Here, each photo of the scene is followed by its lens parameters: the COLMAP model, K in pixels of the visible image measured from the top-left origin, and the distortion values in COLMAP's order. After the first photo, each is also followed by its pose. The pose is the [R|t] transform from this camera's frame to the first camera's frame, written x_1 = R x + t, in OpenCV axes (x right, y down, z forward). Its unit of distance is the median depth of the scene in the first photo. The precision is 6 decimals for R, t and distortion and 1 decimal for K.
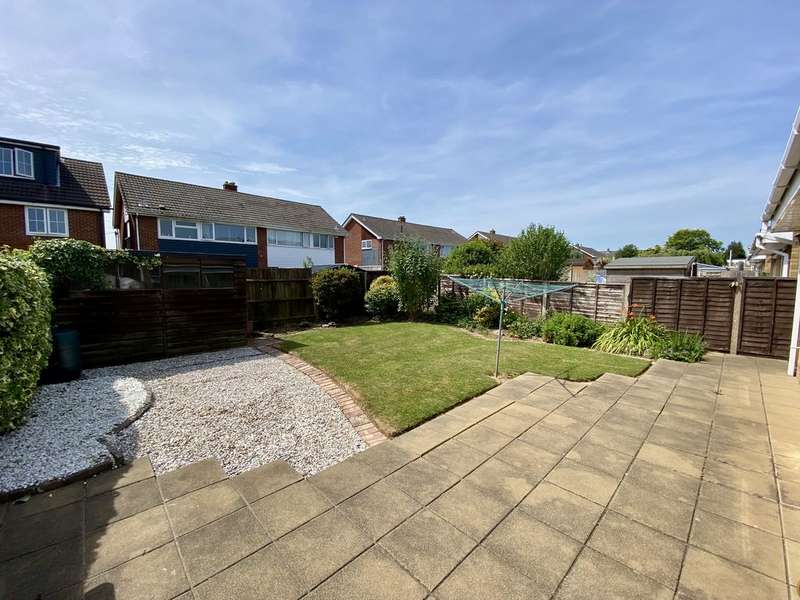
lens RADIAL K [[322.1, 0, 400.0], [0, 322.1, 300.0], [0, 0, 1]] dist [0.011194, -0.019072]
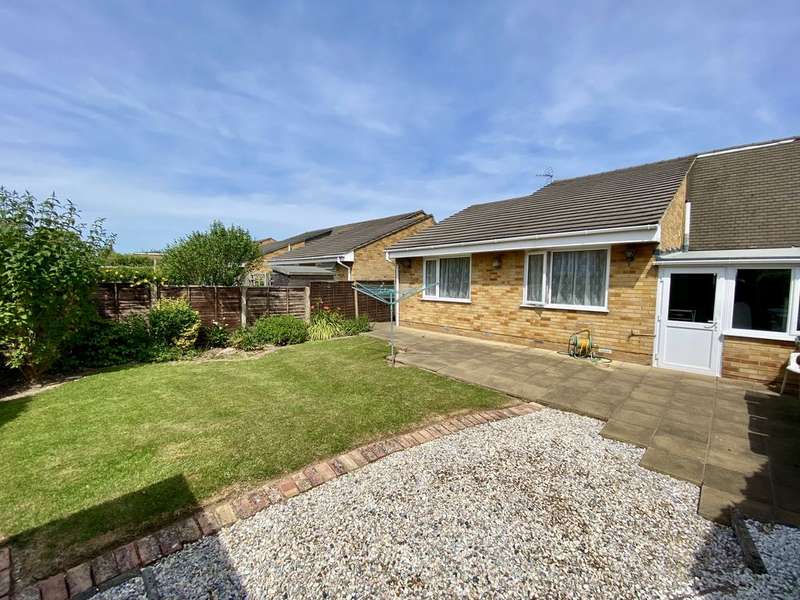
lens RADIAL K [[322.1, 0, 400.0], [0, 322.1, 300.0], [0, 0, 1]] dist [0.011194, -0.019072]
pose [[-0.014184, -0.070946, 0.997379, -0.800687], [0.080976, 0.994122, 0.071866, -0.081539], [-0.996615, 0.081783, -0.008356, 0.897657]]
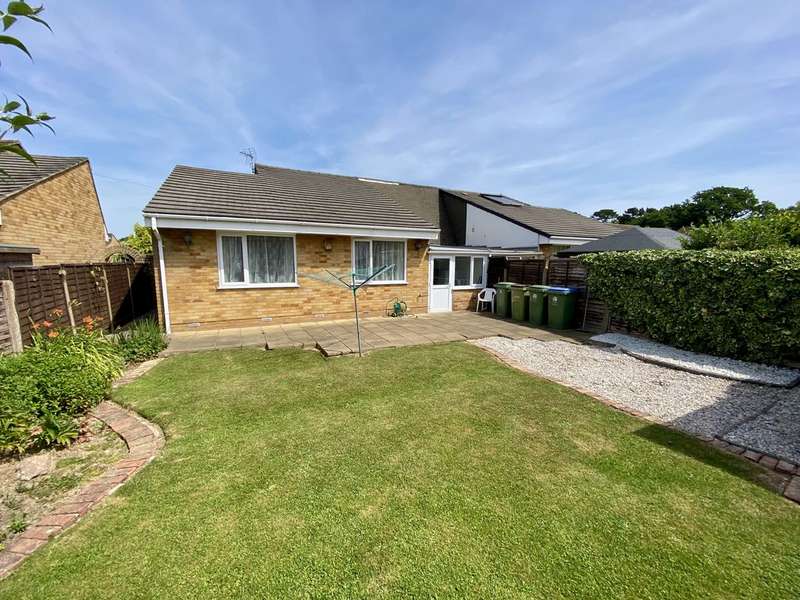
lens RADIAL K [[322.1, 0, 400.0], [0, 322.1, 300.0], [0, 0, 1]] dist [0.011194, -0.019072]
pose [[-0.959774, -0.040144, 0.277890, -0.107078], [0.015919, 0.980354, 0.196605, -0.151577], [-0.280323, 0.193120, -0.940278, 1.822358]]
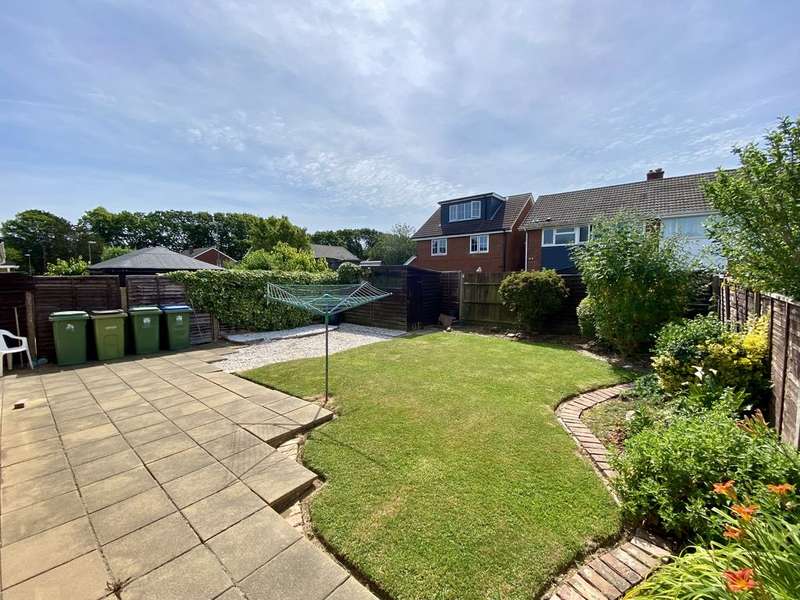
lens RADIAL K [[328.5, 0, 395.0], [0, 328.5, 298.8], [0, 0, 1]] dist [0.053171, -0.036923]
pose [[0.099664, 0.061704, -0.993106, 1.105923], [-0.074352, 0.995747, 0.054406, -0.086161], [0.992239, 0.068417, 0.103828, 1.002686]]
